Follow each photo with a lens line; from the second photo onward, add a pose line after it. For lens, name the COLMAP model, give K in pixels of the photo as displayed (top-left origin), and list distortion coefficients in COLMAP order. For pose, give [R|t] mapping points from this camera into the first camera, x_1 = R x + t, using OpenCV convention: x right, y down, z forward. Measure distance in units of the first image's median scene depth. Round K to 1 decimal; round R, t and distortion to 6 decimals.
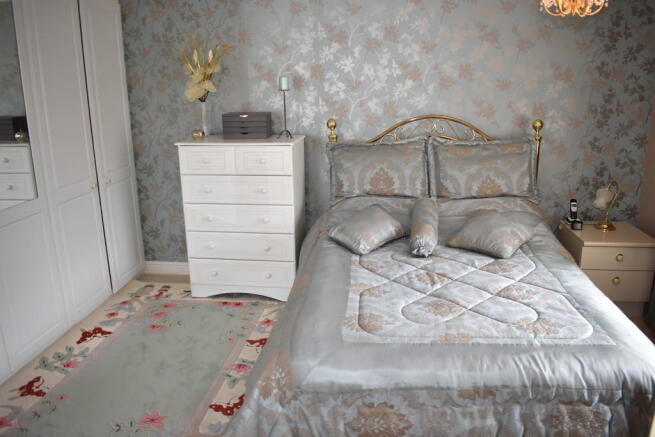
lens RADIAL K [[504.6, 0, 327.5], [0, 504.6, 218.5], [0, 0, 1]] dist [-0.067278, 0.001888]
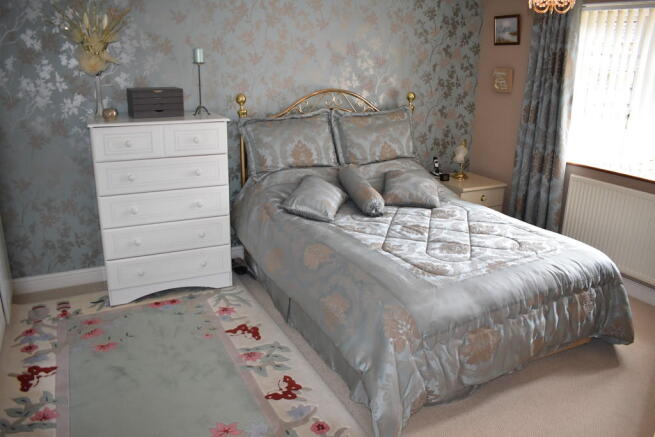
lens RADIAL K [[518.5, 0, 327.8], [0, 518.5, 203.5], [0, 0, 1]] dist [-0.048571, 0.000545]
pose [[0.833485, -0.121285, 0.539067, -0.441542], [0.115375, 0.992308, 0.044871, -0.013067], [-0.540363, 0.024796, 0.841067, 0.075145]]
